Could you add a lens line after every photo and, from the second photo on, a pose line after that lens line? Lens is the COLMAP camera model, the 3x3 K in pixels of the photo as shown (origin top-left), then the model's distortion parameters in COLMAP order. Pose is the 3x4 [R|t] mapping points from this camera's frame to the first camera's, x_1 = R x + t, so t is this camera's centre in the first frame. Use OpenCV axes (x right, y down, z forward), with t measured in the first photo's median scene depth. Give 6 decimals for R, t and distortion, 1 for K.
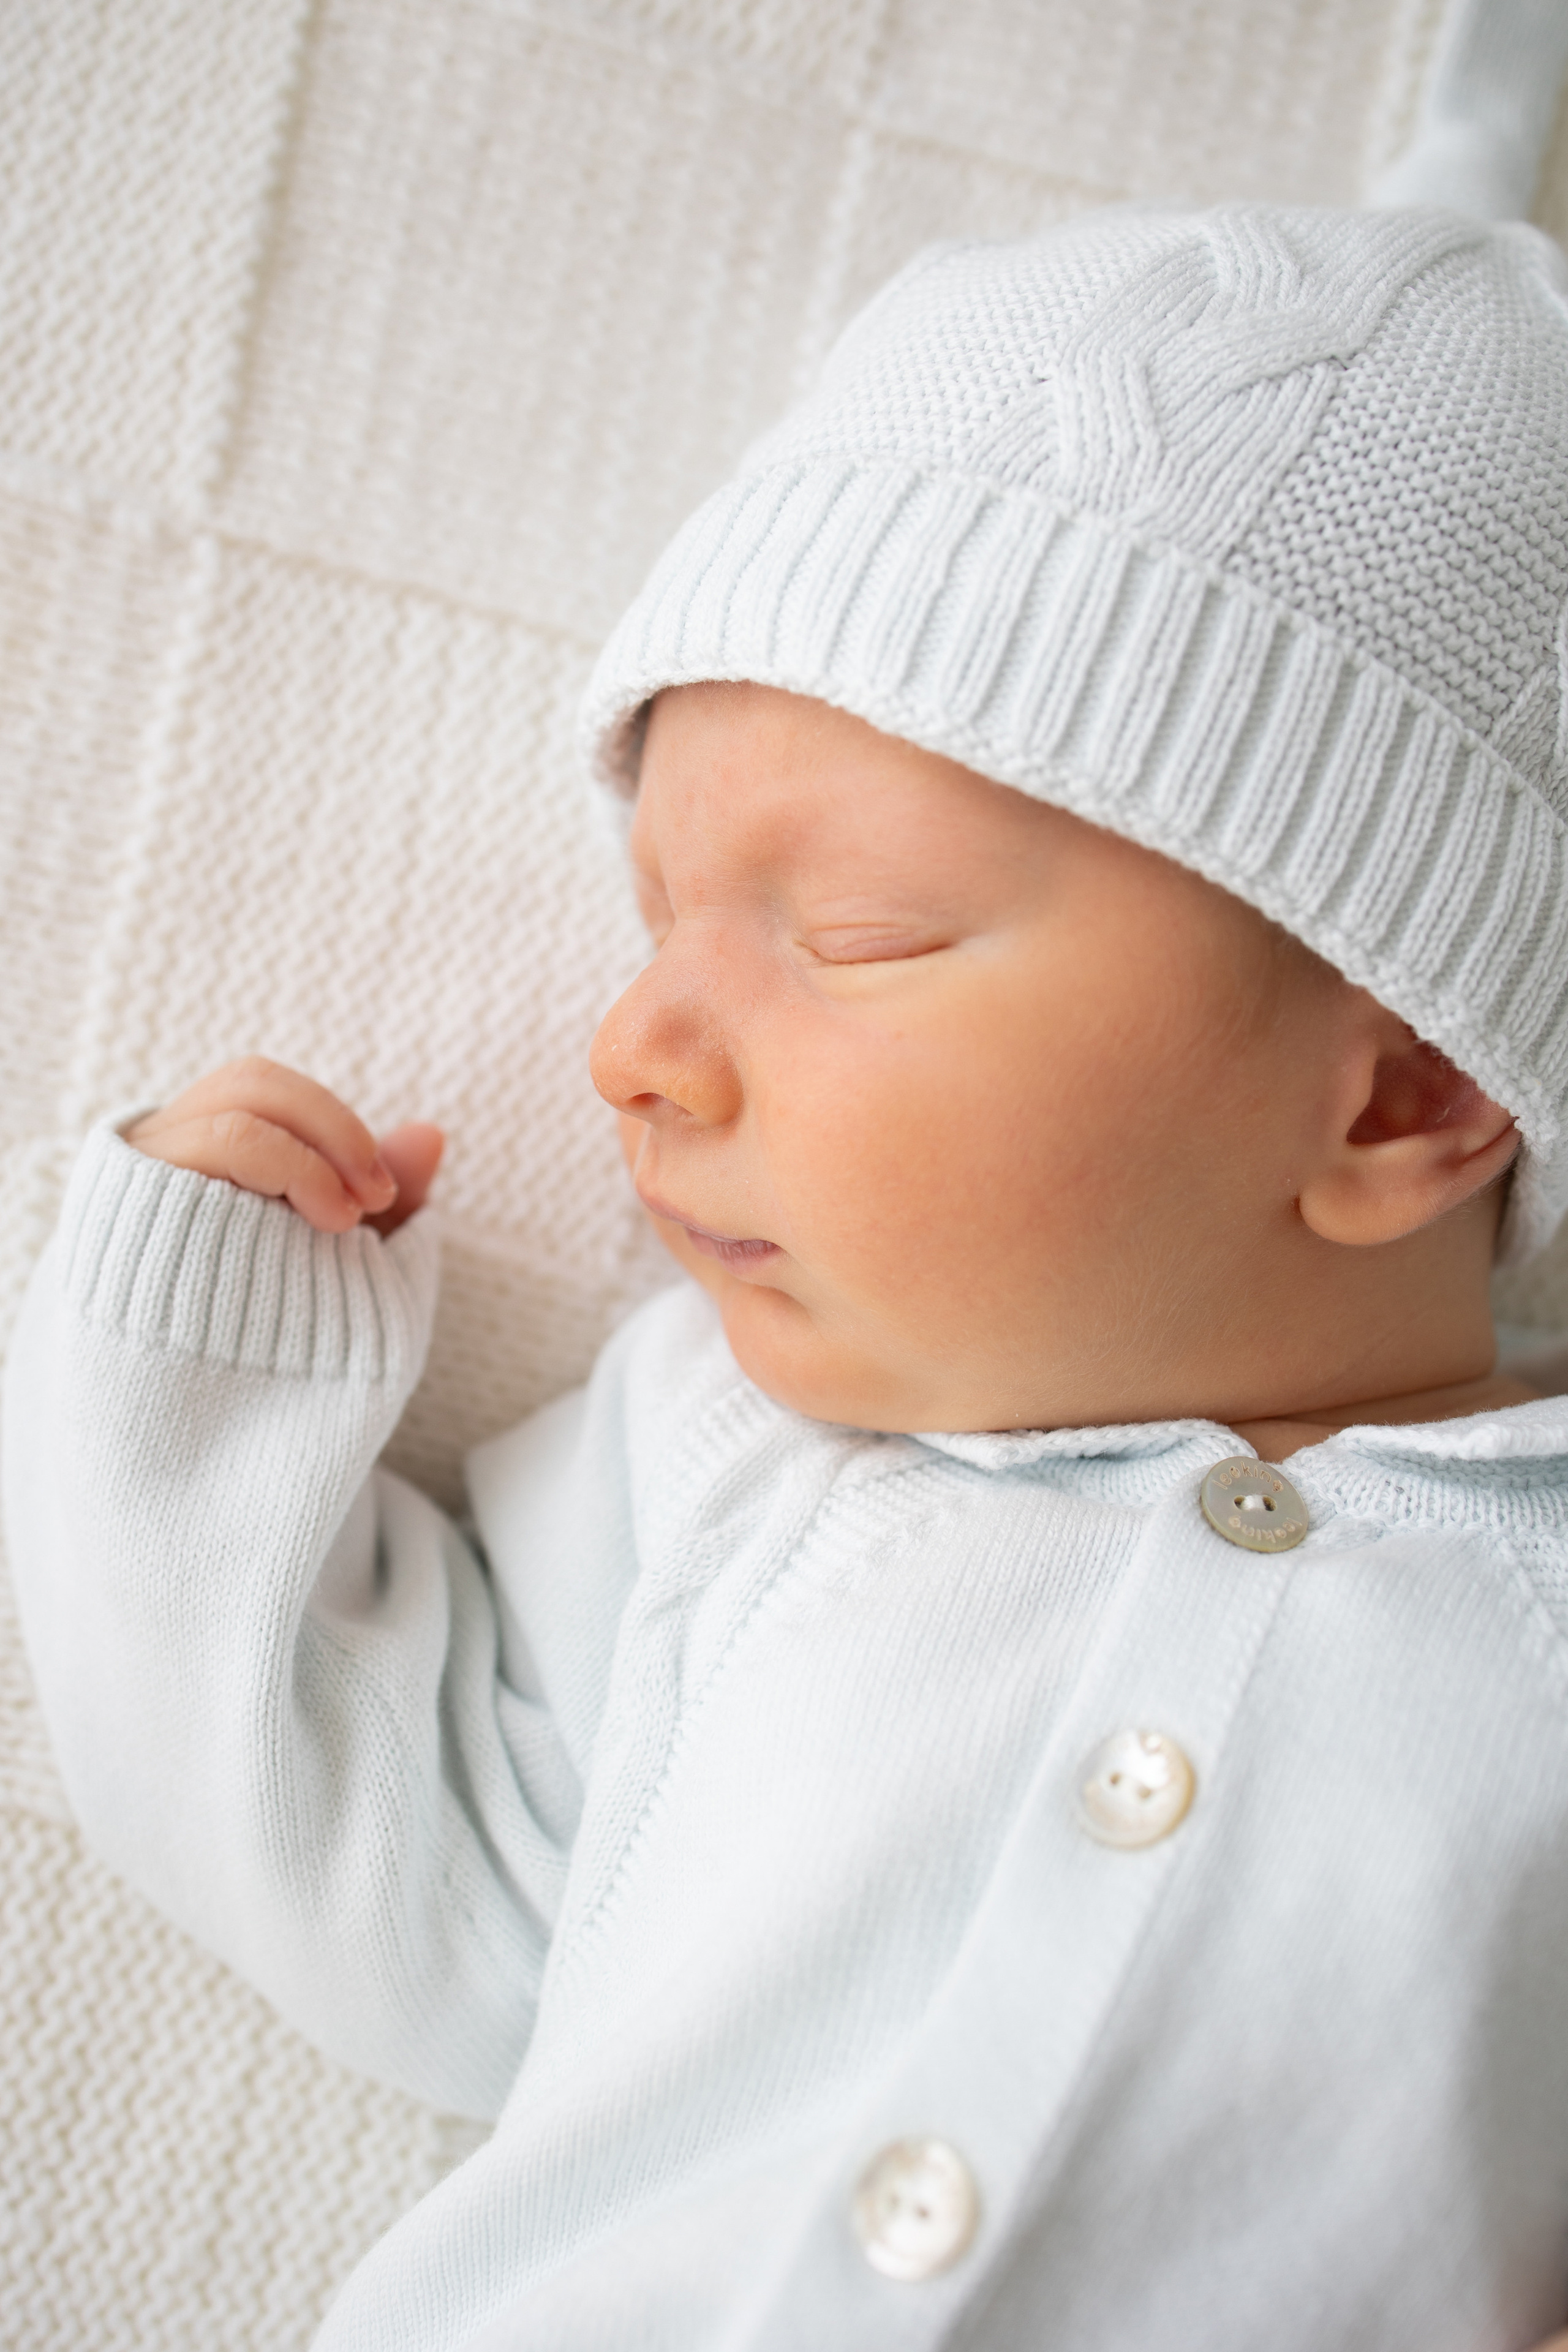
lens RADIAL K [[2472.9, 0, 758.9], [0, 2472.9, 1123.5], [0, 0, 1]] dist [-0.085266, 0.048448]
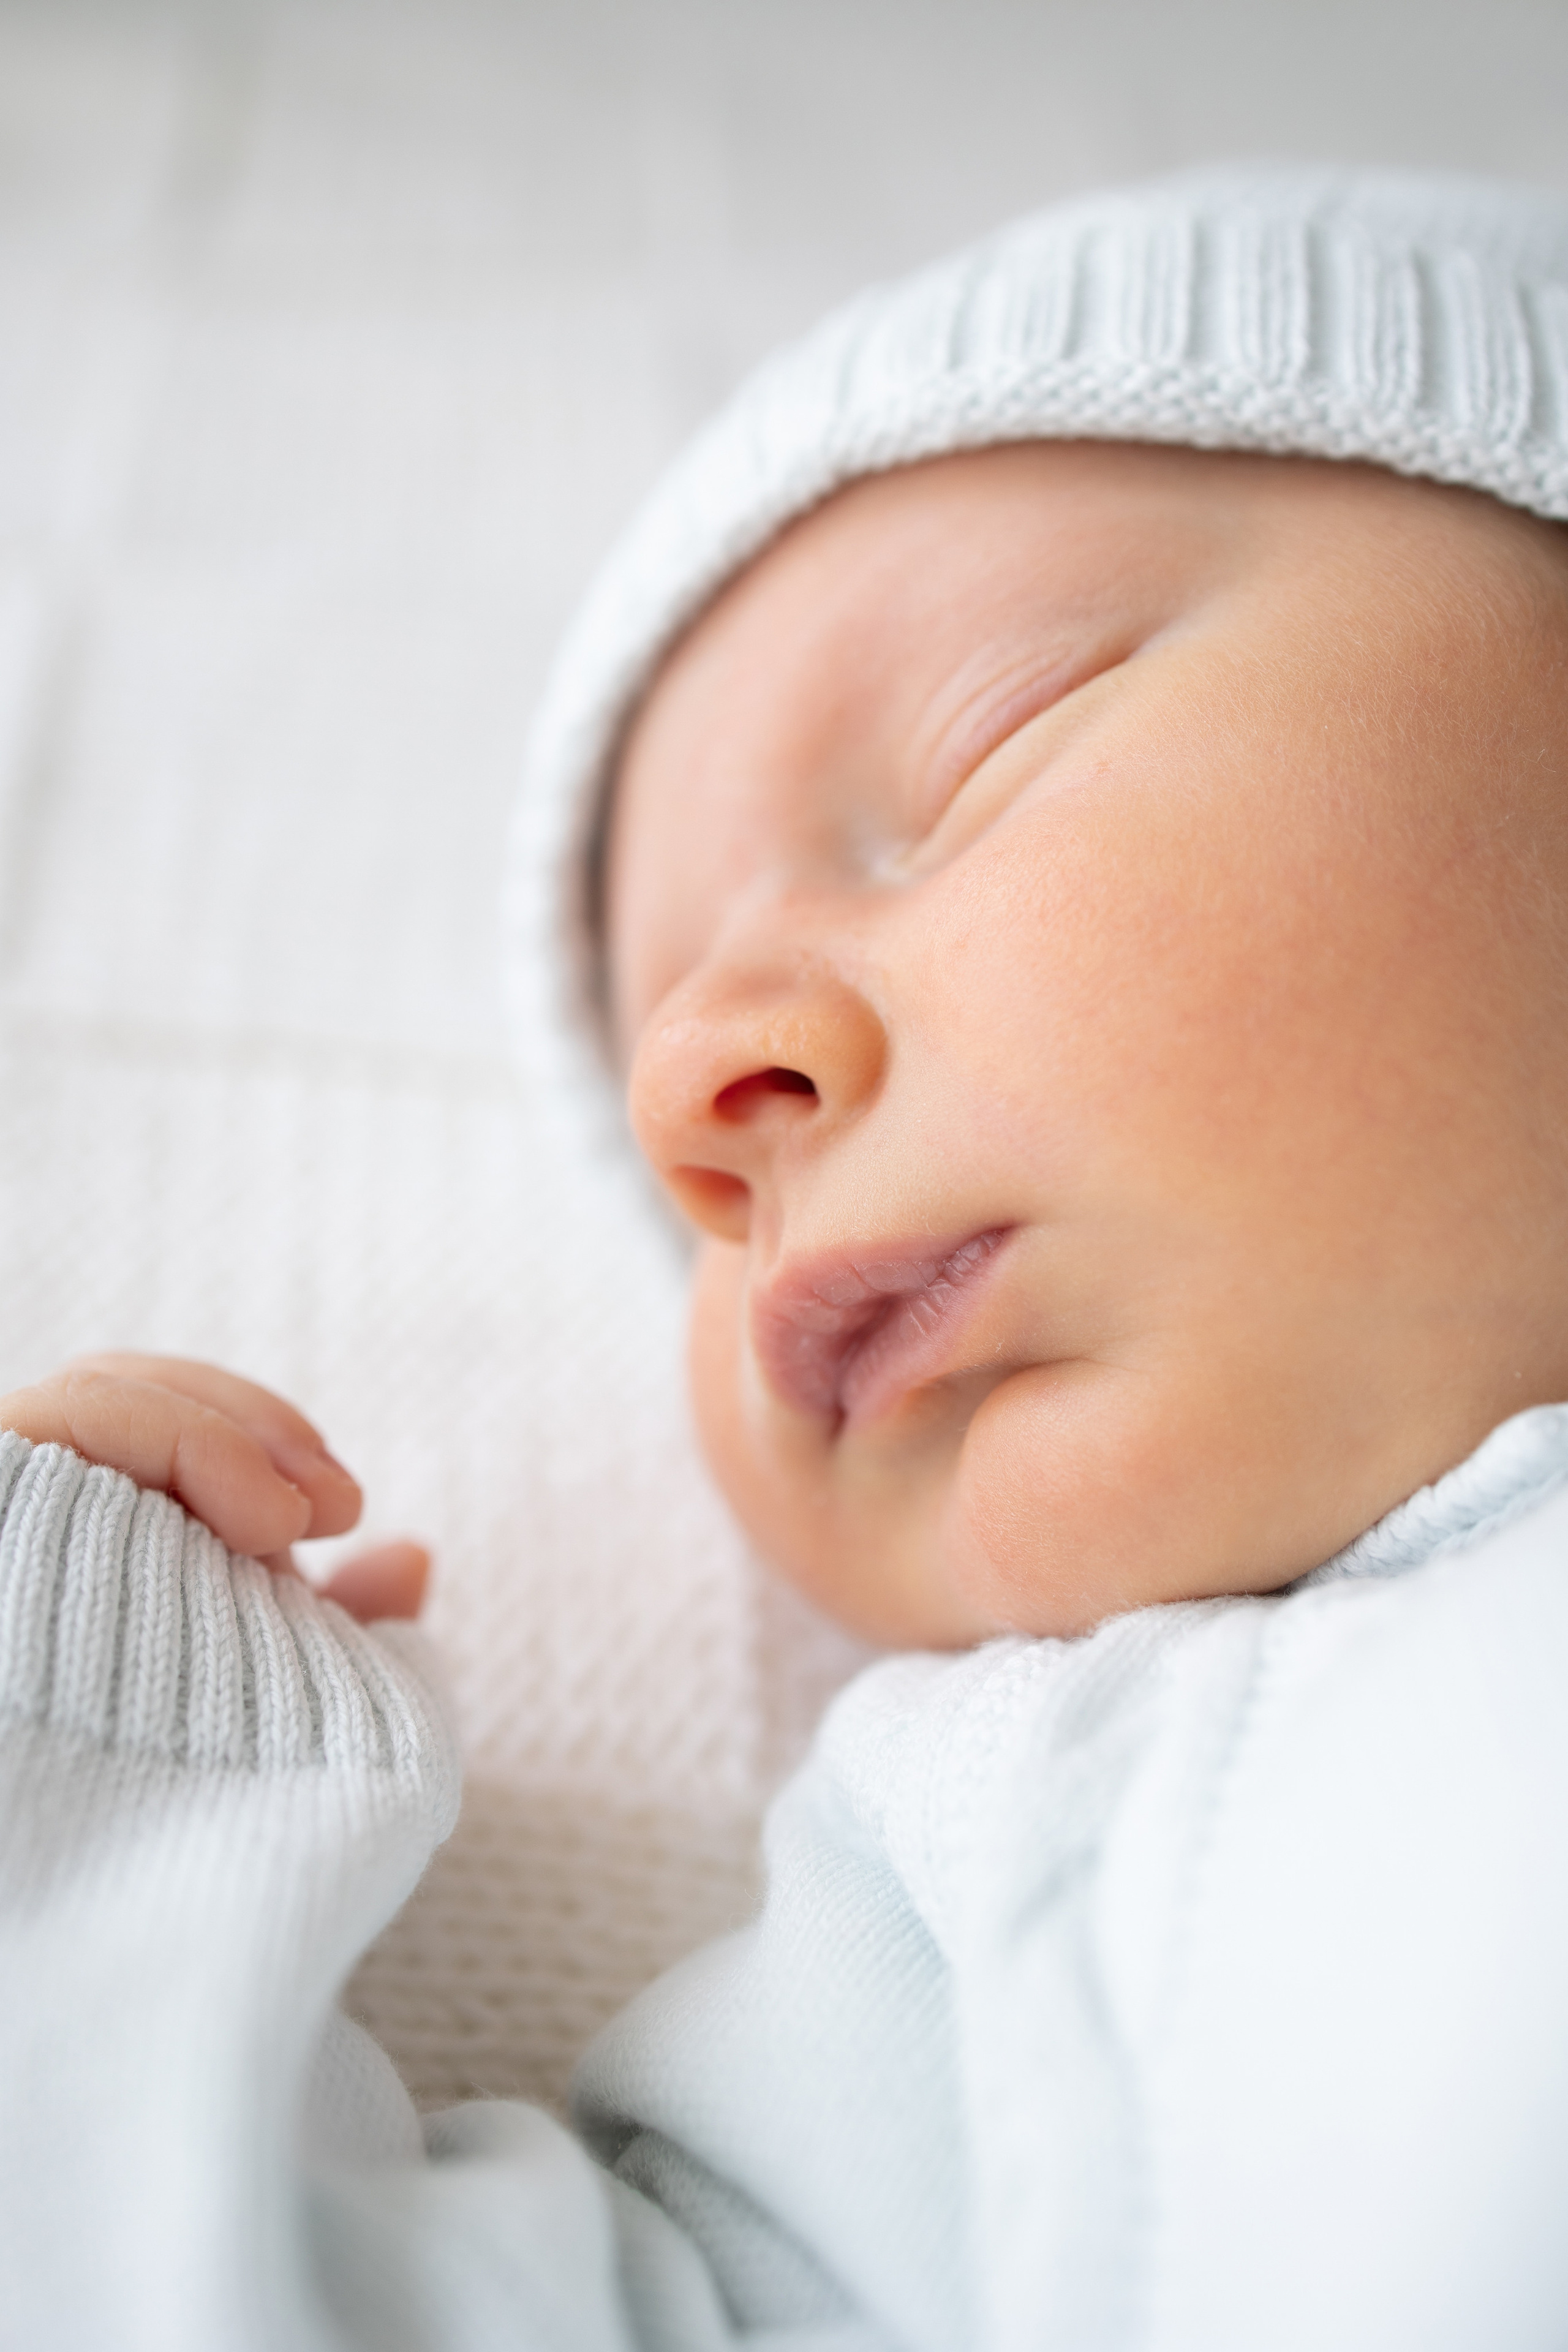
lens RADIAL K [[2584.9, 0, 781.8], [0, 2584.9, 1179.5], [0, 0, 1]] dist [-0.008000, 0.007546]
pose [[0.967853, -0.202176, 0.149615, -0.130291], [0.250816, 0.731521, -0.634010, 0.396499], [0.018735, 0.651154, 0.758714, 0.497099]]
